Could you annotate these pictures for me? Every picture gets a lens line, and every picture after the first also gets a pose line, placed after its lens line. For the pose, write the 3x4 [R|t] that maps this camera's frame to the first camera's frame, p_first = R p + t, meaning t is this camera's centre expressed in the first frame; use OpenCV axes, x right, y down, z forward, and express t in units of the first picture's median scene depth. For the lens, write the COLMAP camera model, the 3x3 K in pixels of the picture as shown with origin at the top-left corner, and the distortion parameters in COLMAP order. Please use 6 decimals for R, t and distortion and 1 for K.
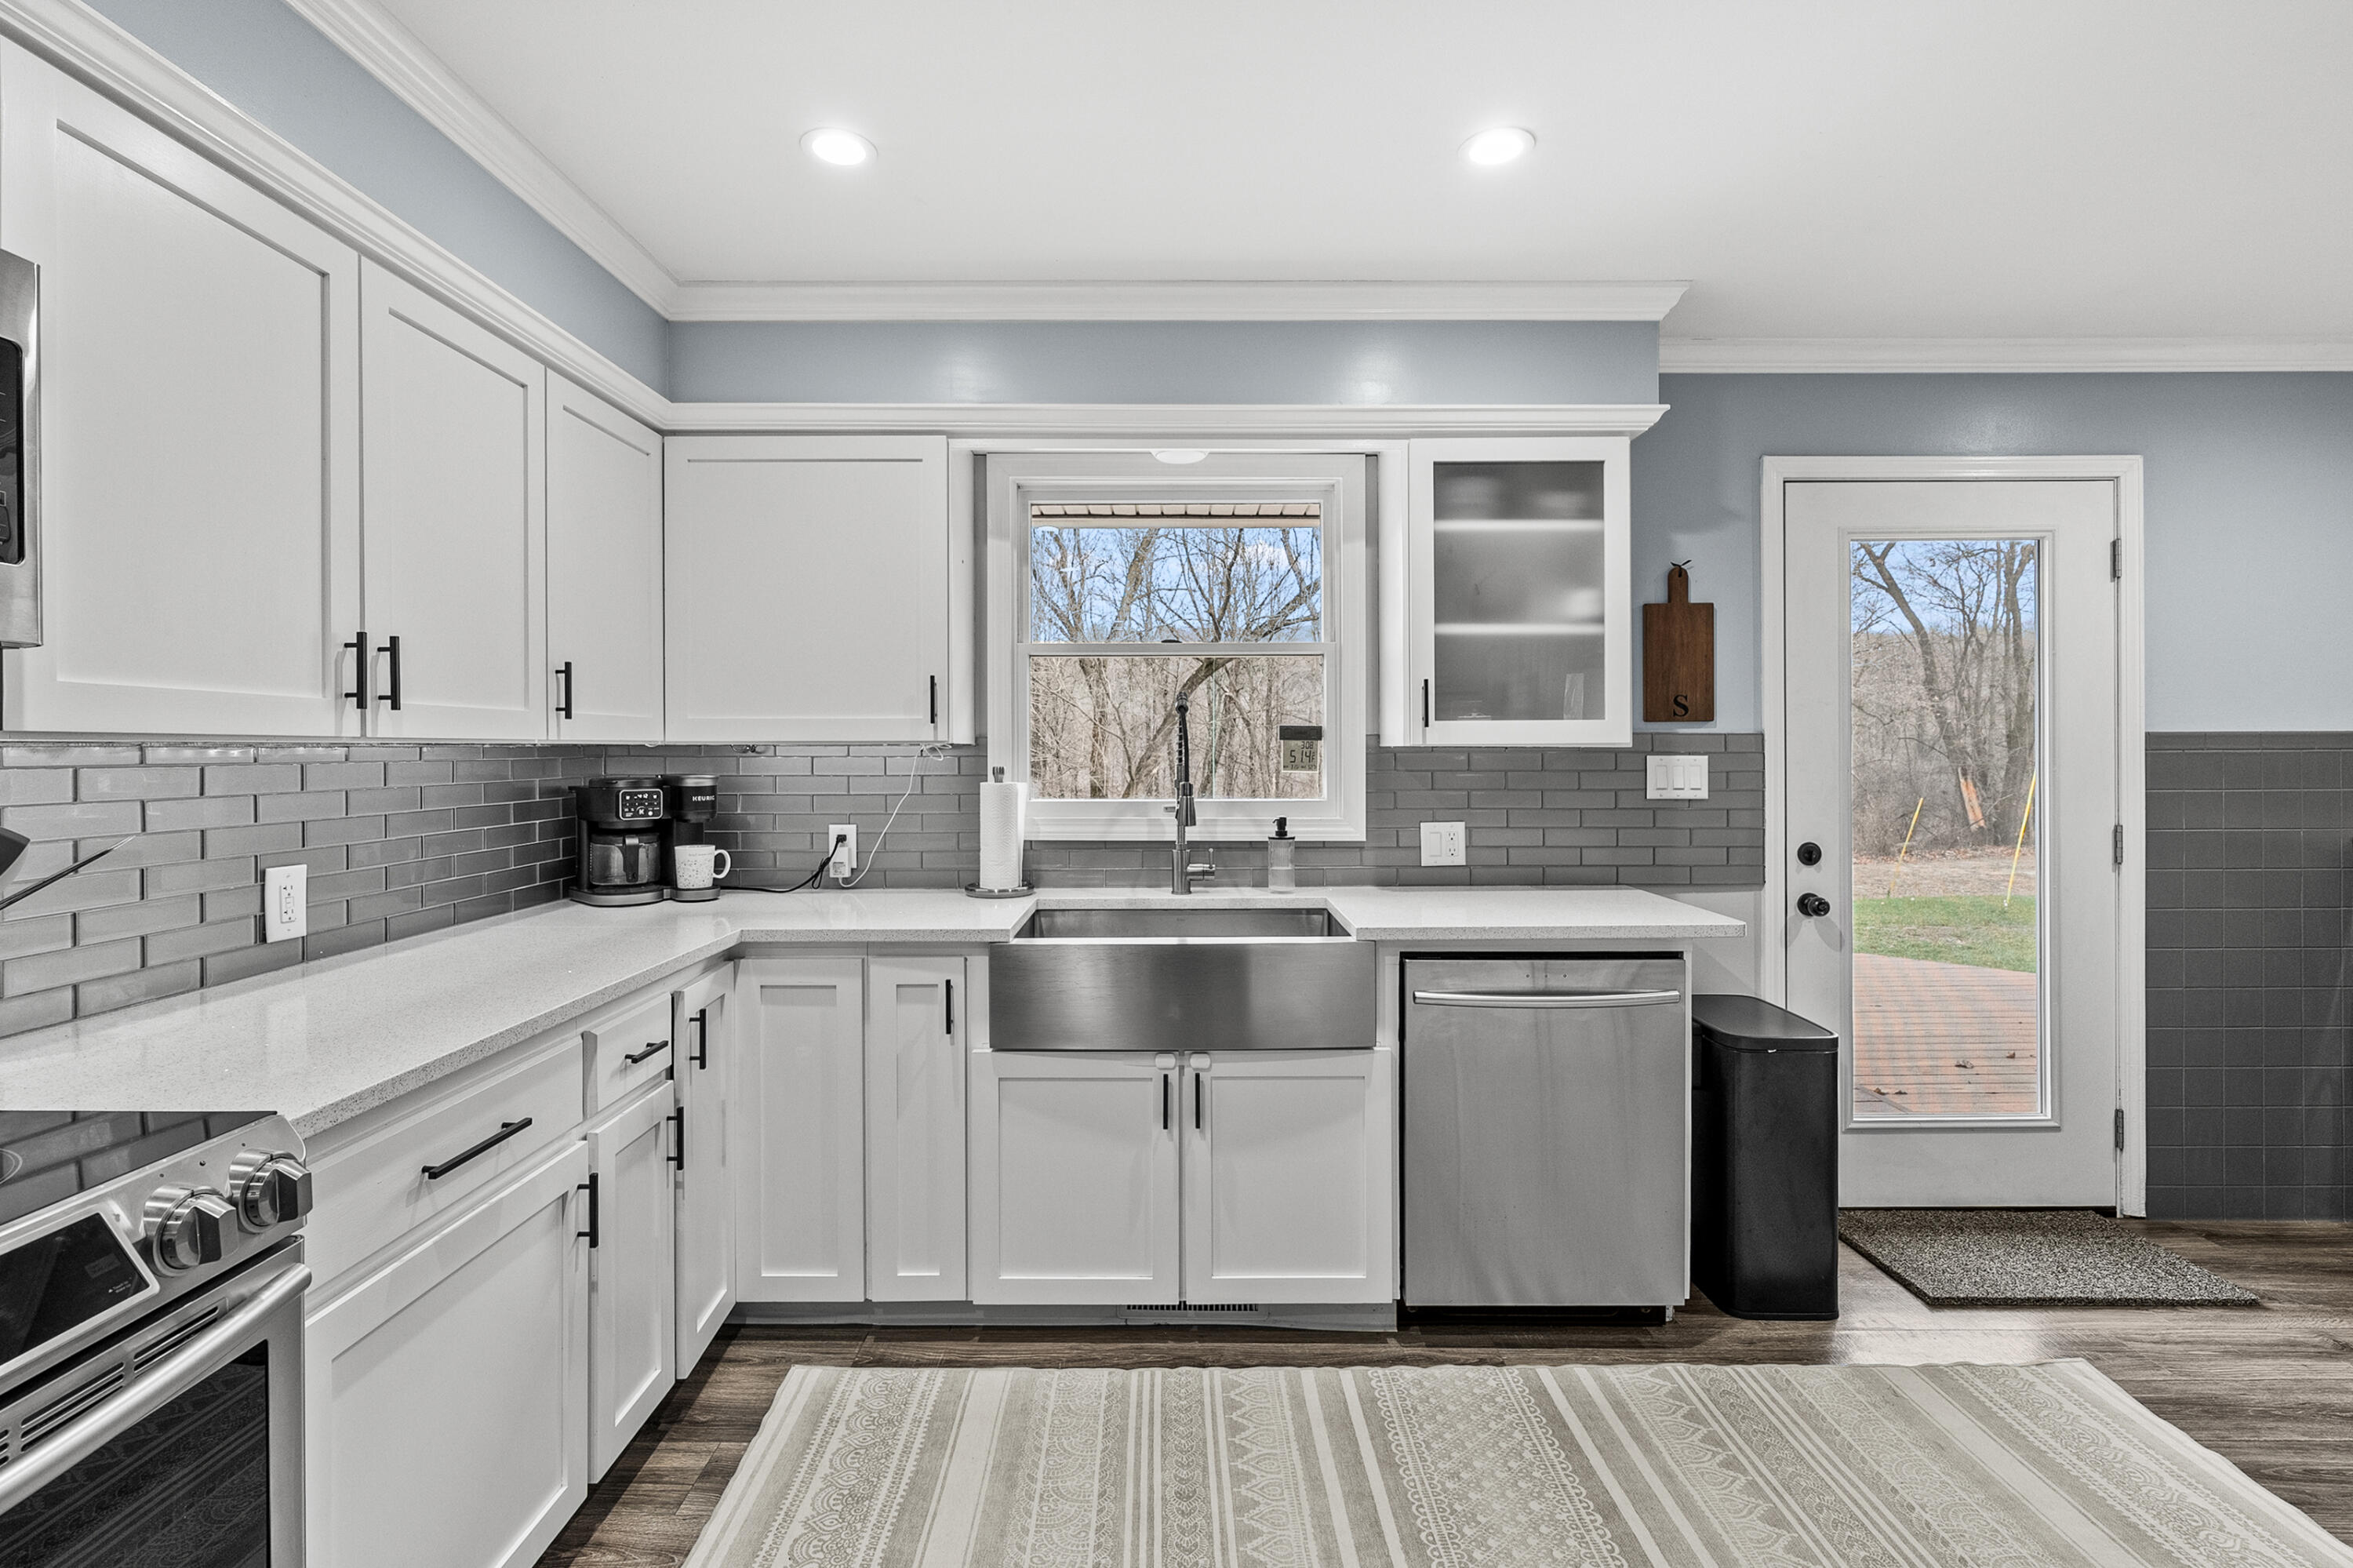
lens RADIAL K [[1076.8, 0, 1173.6], [0, 1076.8, 767.9], [0, 0, 1]] dist [-0.005600, 0.000959]
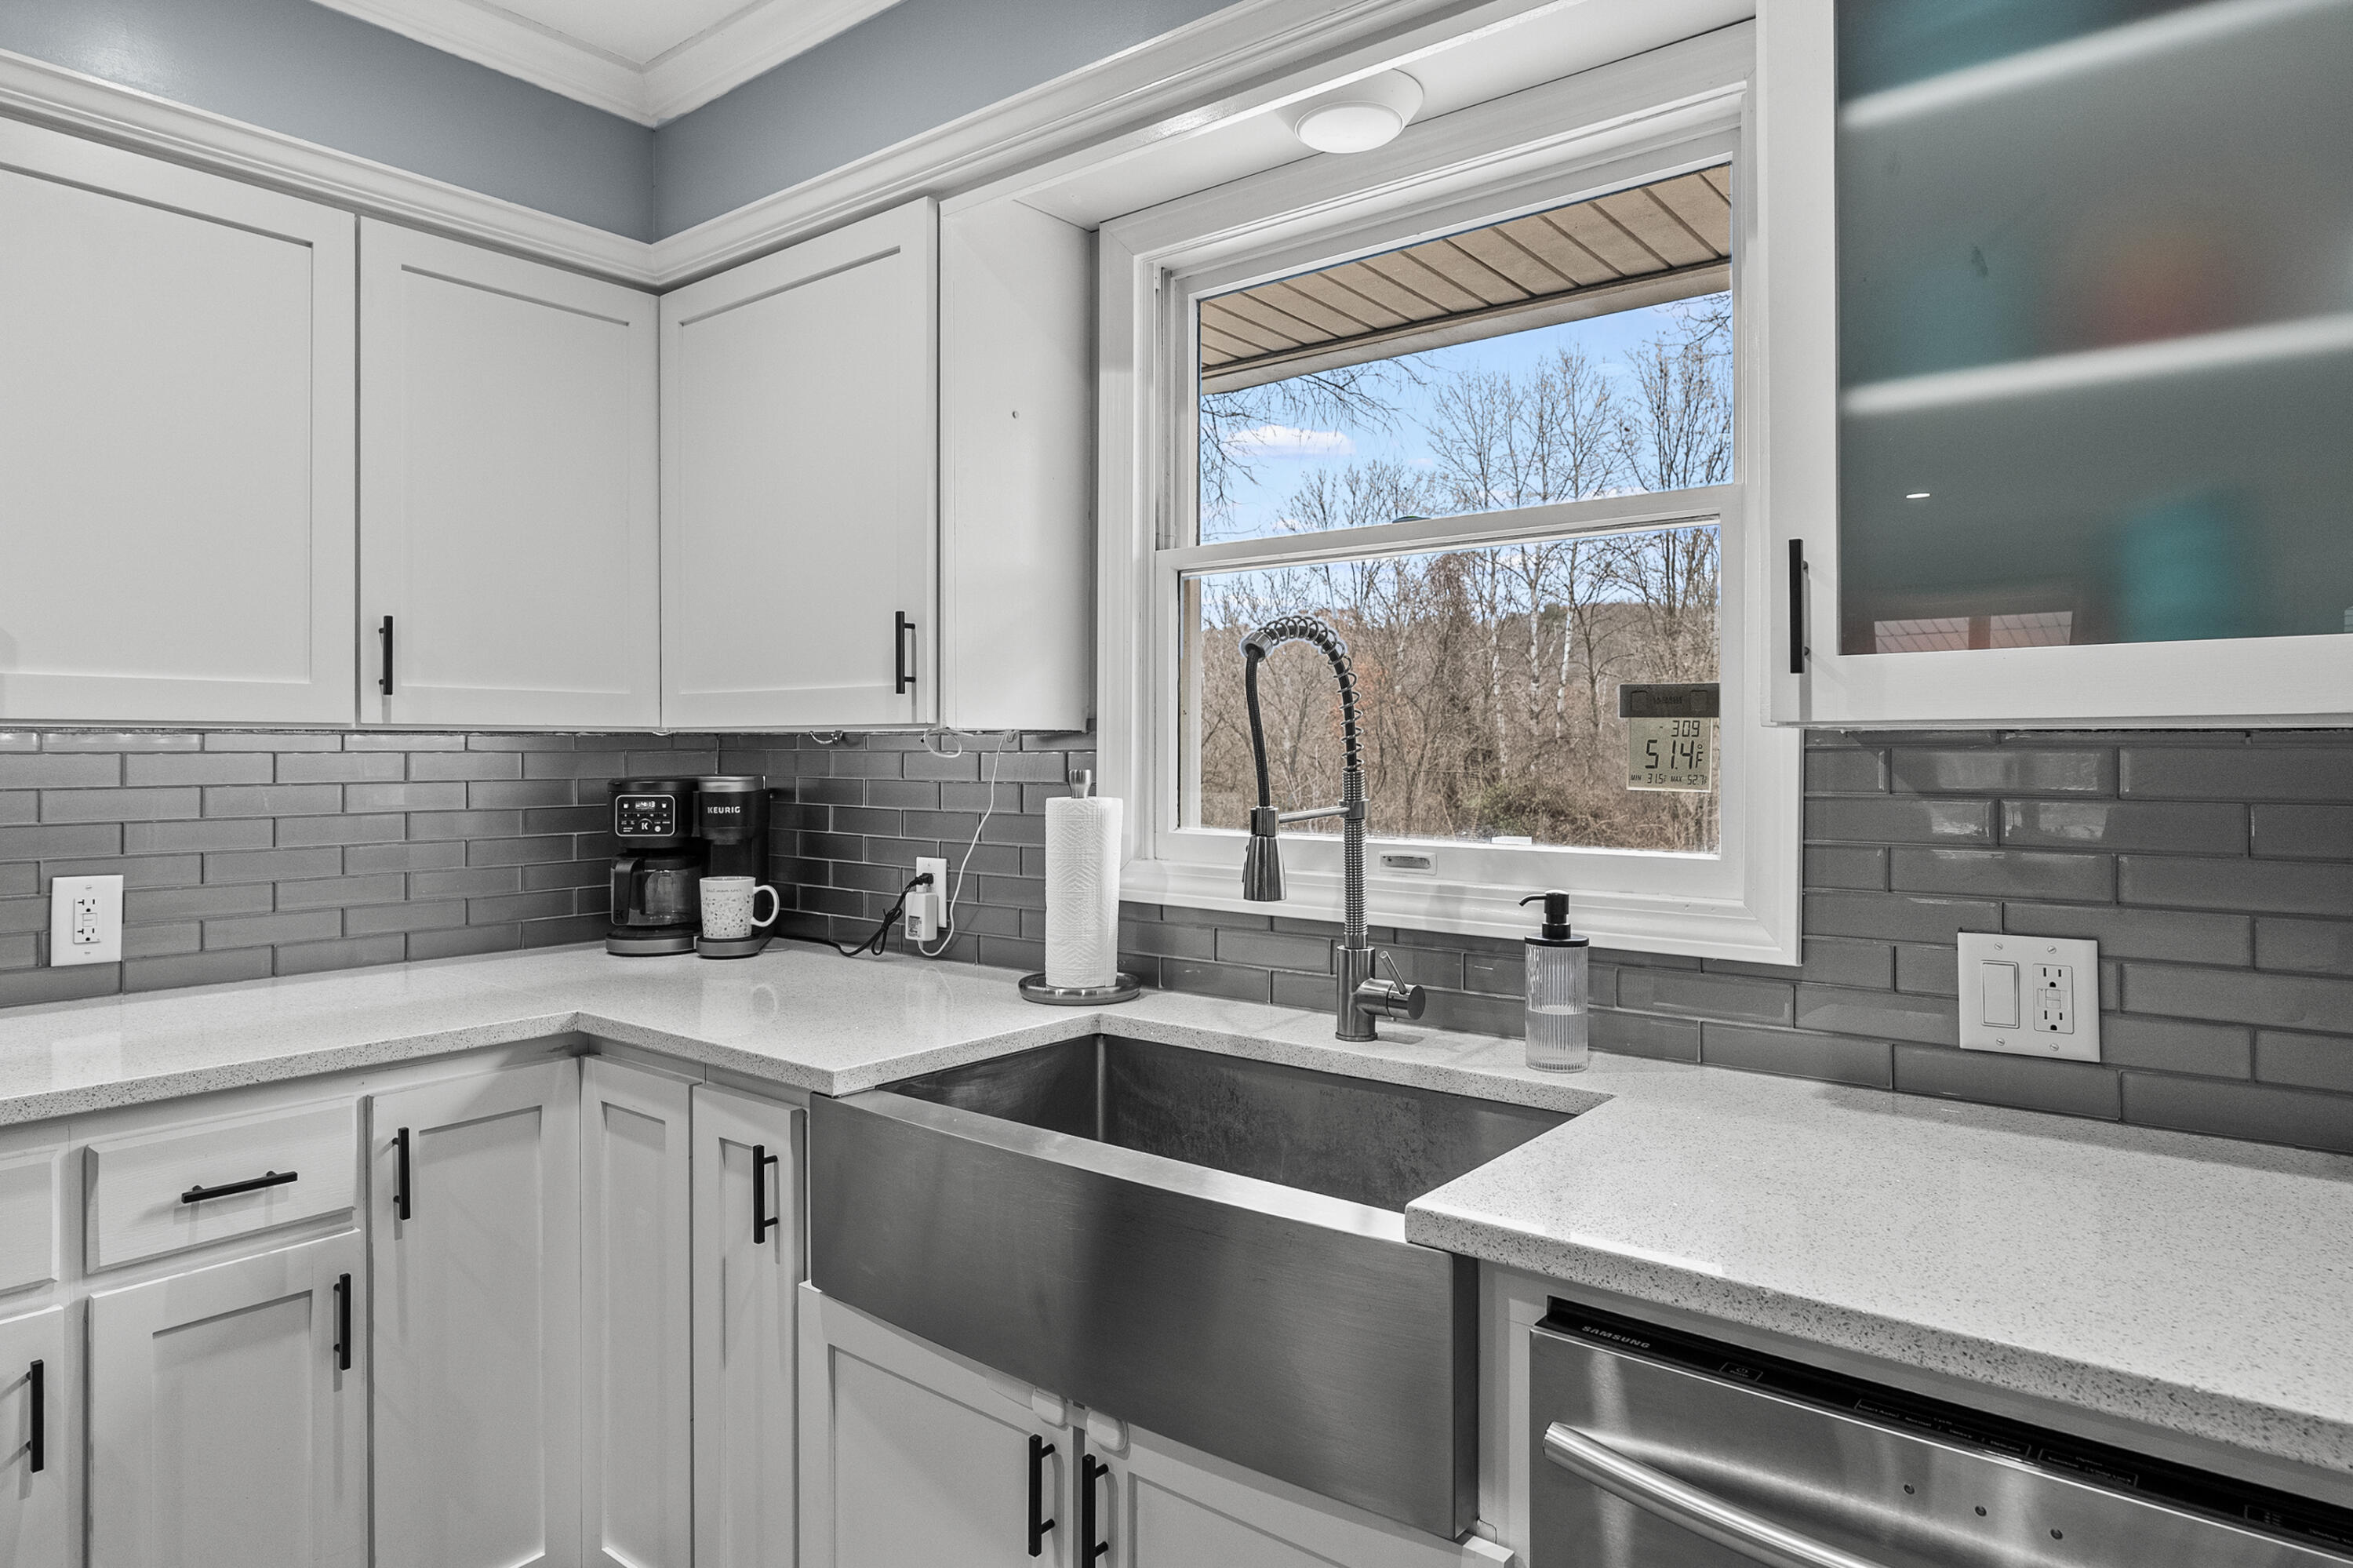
lens RADIAL K [[1388.9, 0, 1176.0], [0, 1388.9, 763.3], [0, 0, 1]] dist [0.007357, 0.000211]
pose [[0.773888, 0.008832, -0.633261, 0.346515], [-0.013827, 0.999900, -0.002952, -0.003086], [0.633171, 0.011041, 0.773933, 0.476753]]
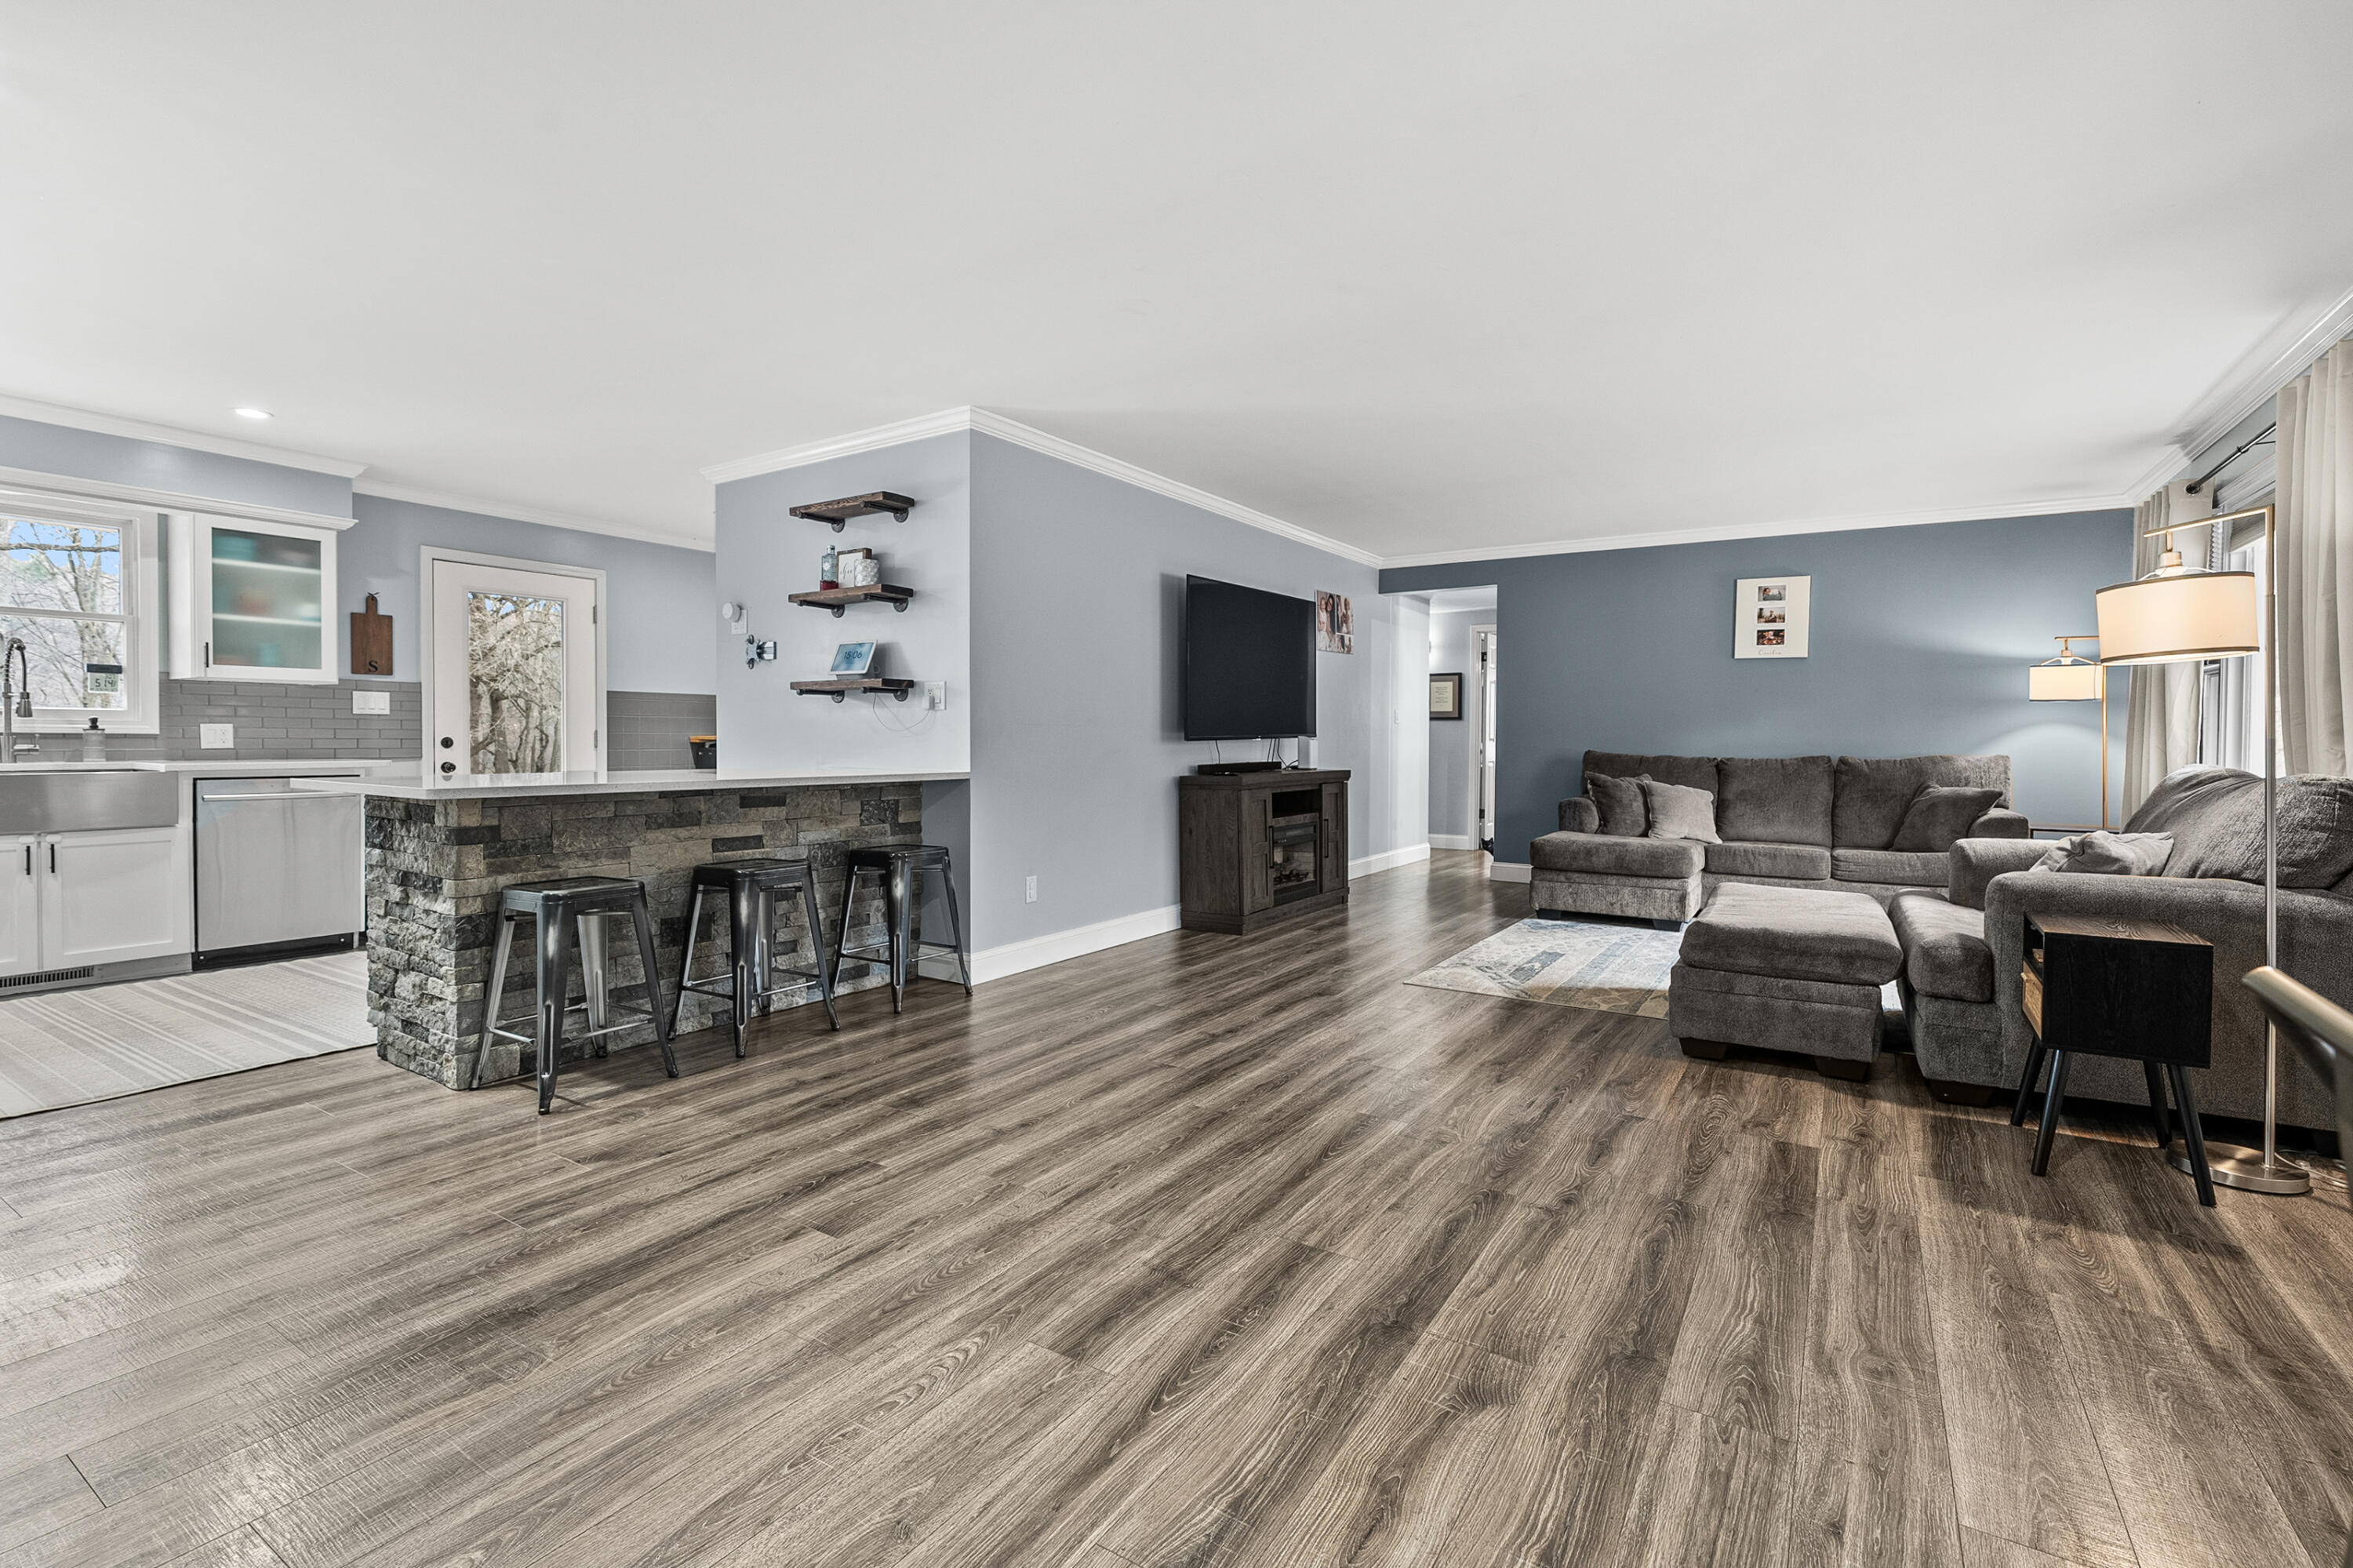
lens RADIAL K [[1076.8, 0, 1171.6], [0, 1076.8, 755.7], [0, 0, 1]] dist [-0.005600, 0.000959]
pose [[0.550350, -0.006015, 0.834912, -0.381239], [0.000456, 0.999976, 0.006903, 0.097183], [-0.834934, -0.003418, 0.550340, -1.360799]]
